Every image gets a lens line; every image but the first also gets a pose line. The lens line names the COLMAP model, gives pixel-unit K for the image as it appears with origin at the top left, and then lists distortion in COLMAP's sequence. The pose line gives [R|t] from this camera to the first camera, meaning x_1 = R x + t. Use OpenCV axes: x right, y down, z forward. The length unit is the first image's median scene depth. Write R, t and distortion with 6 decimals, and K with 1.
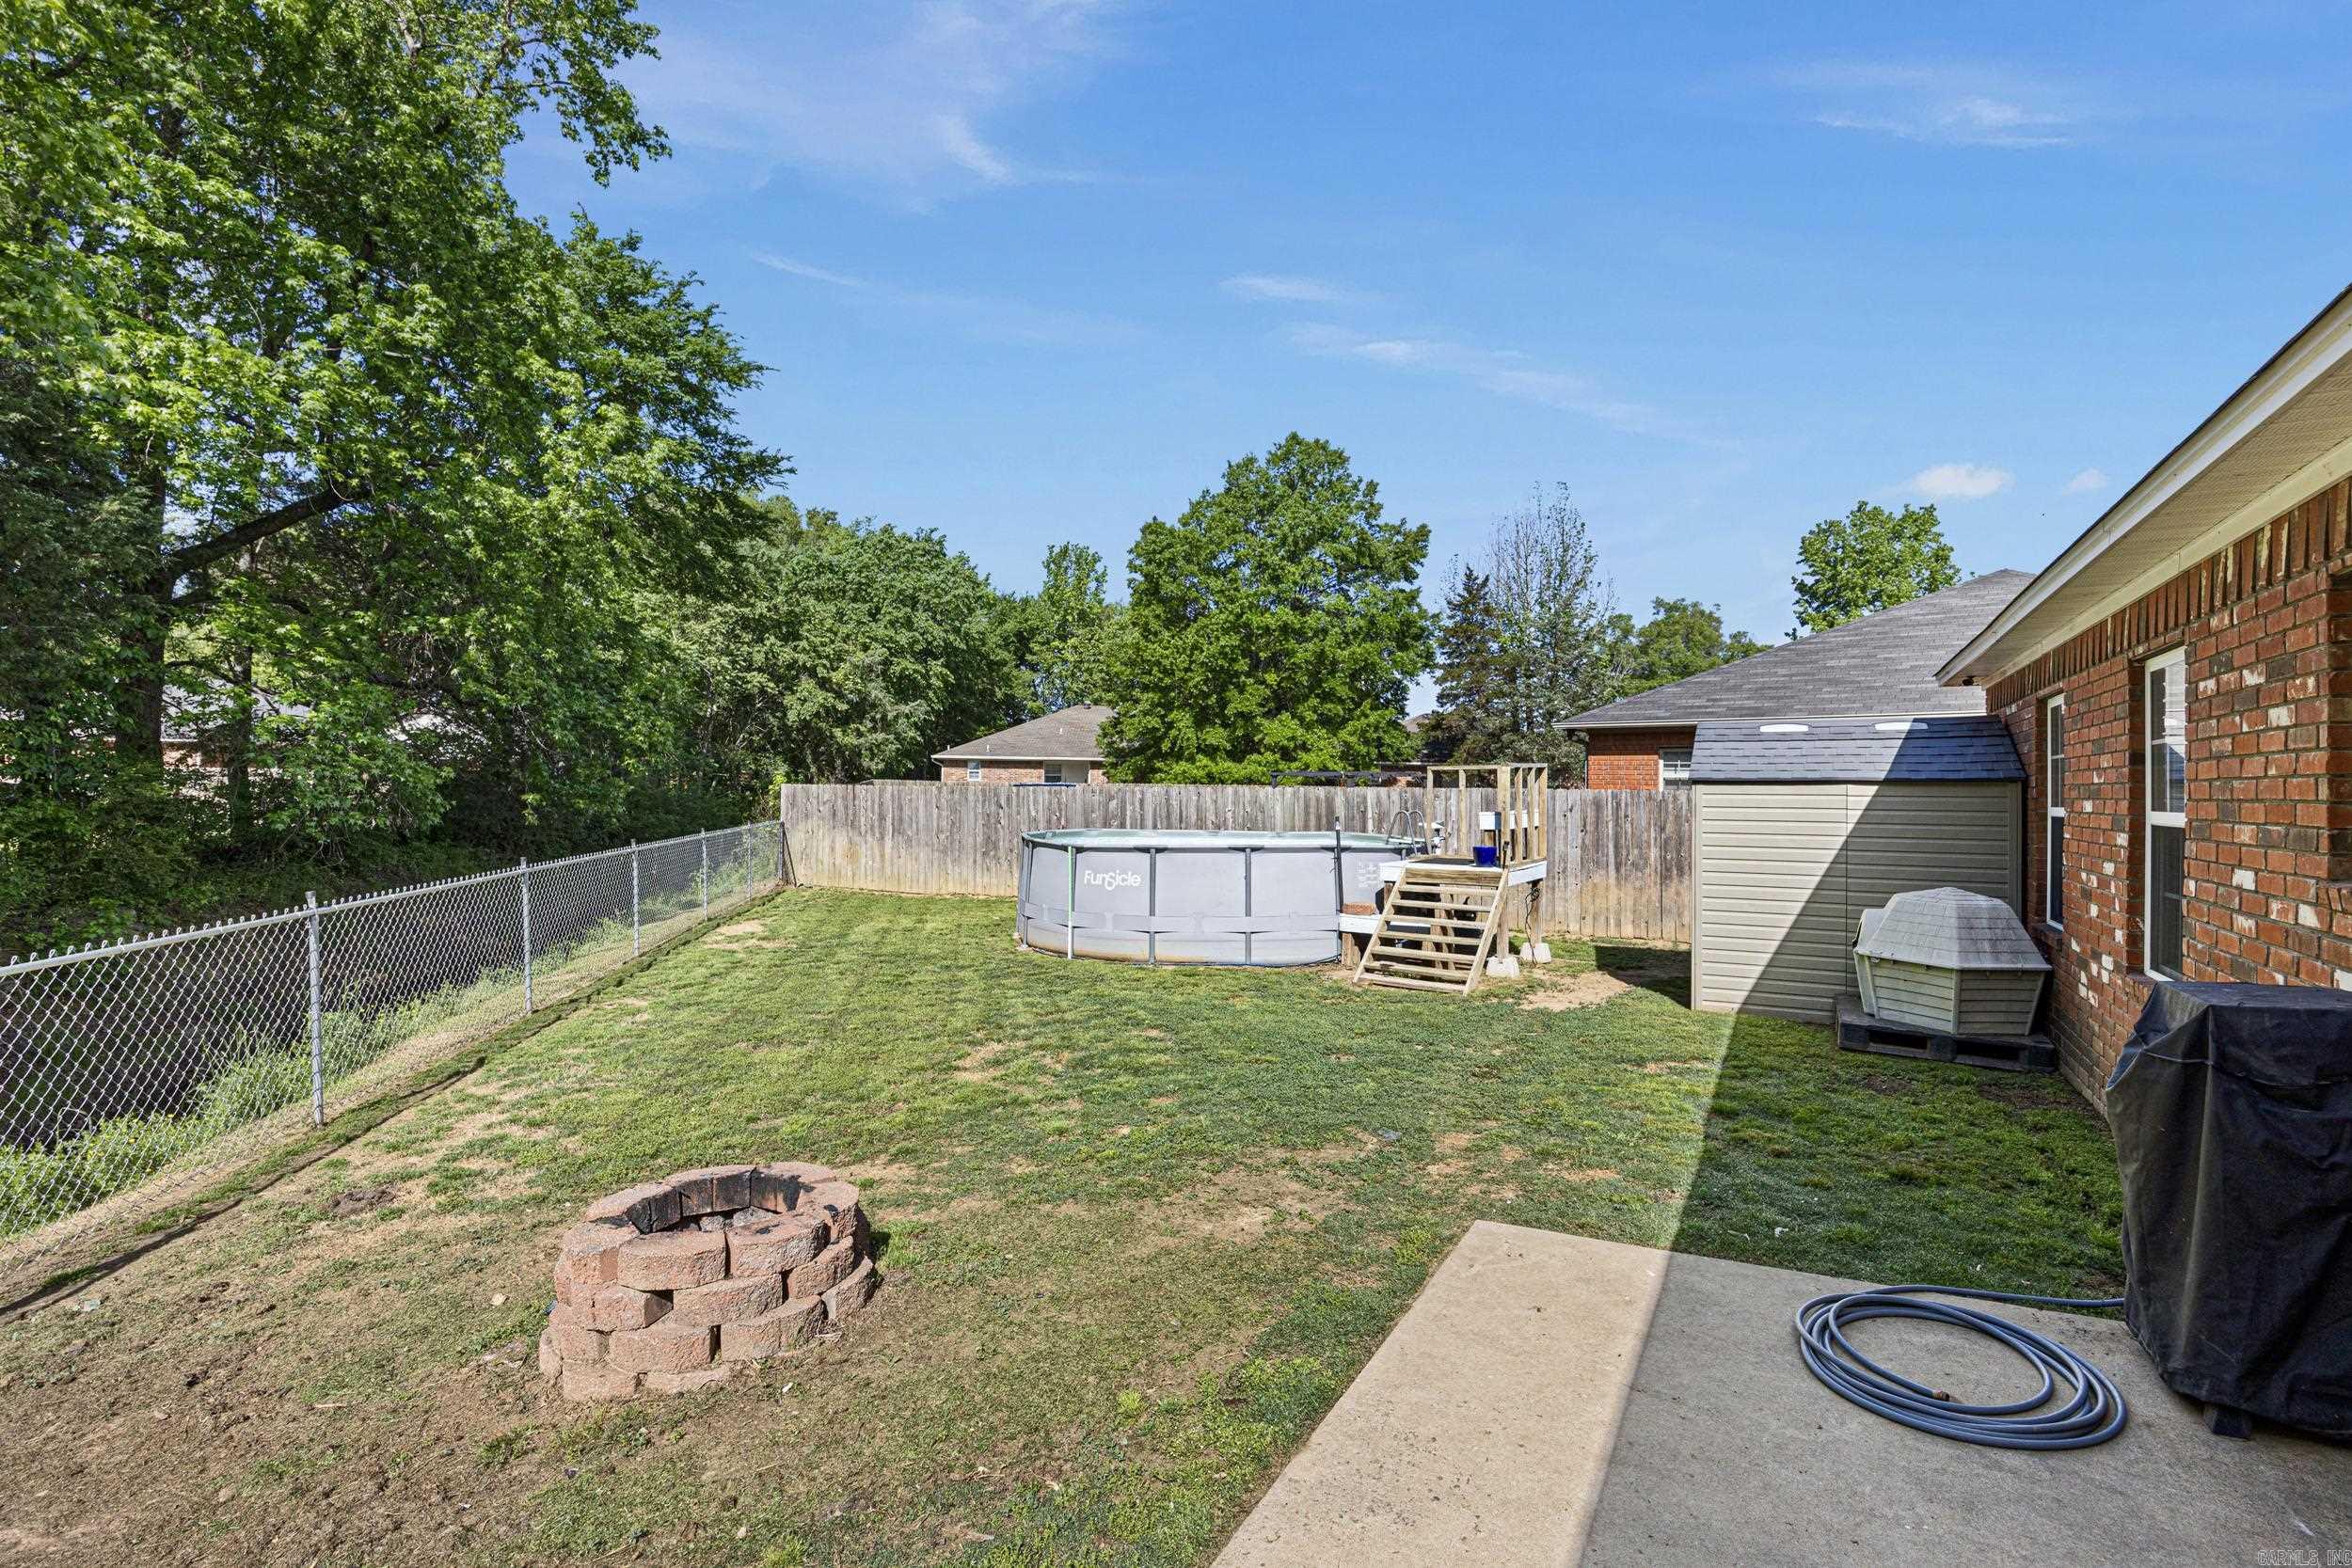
lens RADIAL K [[1106.1, 0, 1189.3], [0, 1106.1, 770.7], [0, 0, 1]] dist [-0.002215, -0.000052]
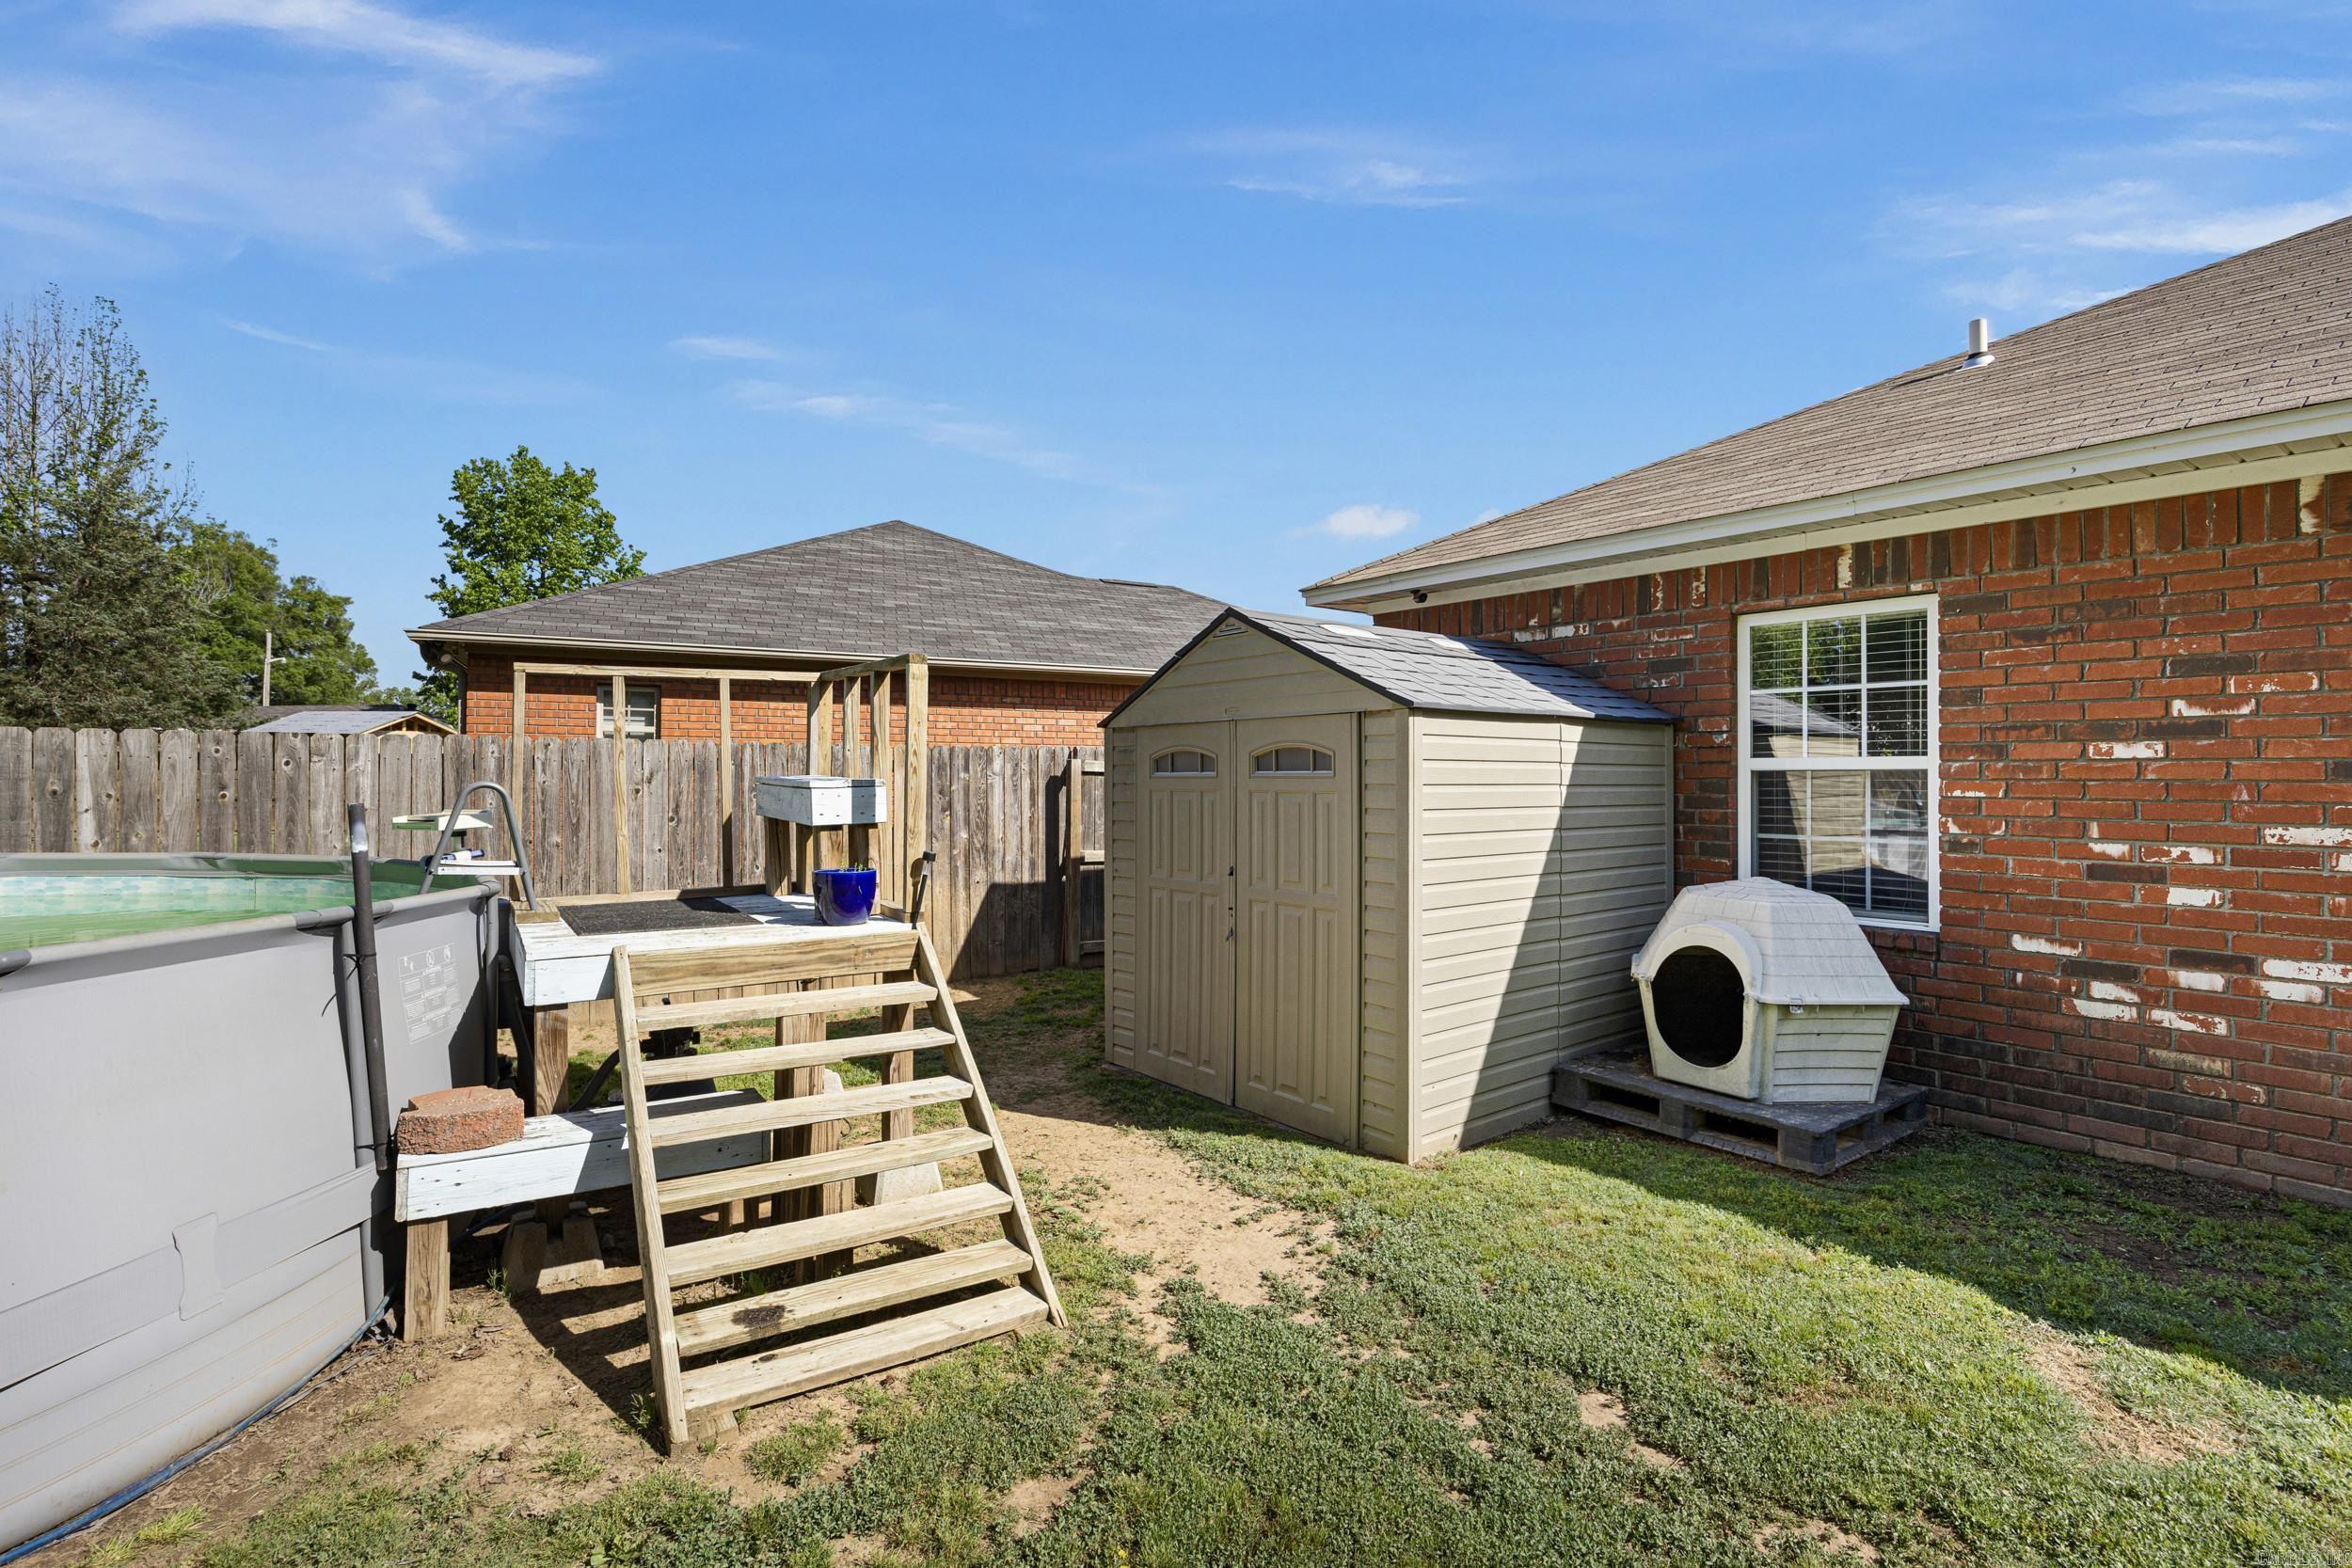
lens RADIAL K [[1090.4, 0, 1179.0], [0, 1090.4, 756.8], [0, 0, 1]] dist [-0.013285, 0.000038]
pose [[0.385812, 0.008199, 0.922541, -0.008030], [-0.016388, 0.999864, -0.002033, 0.006156], [-0.922432, -0.014334, 0.385894, 0.164844]]
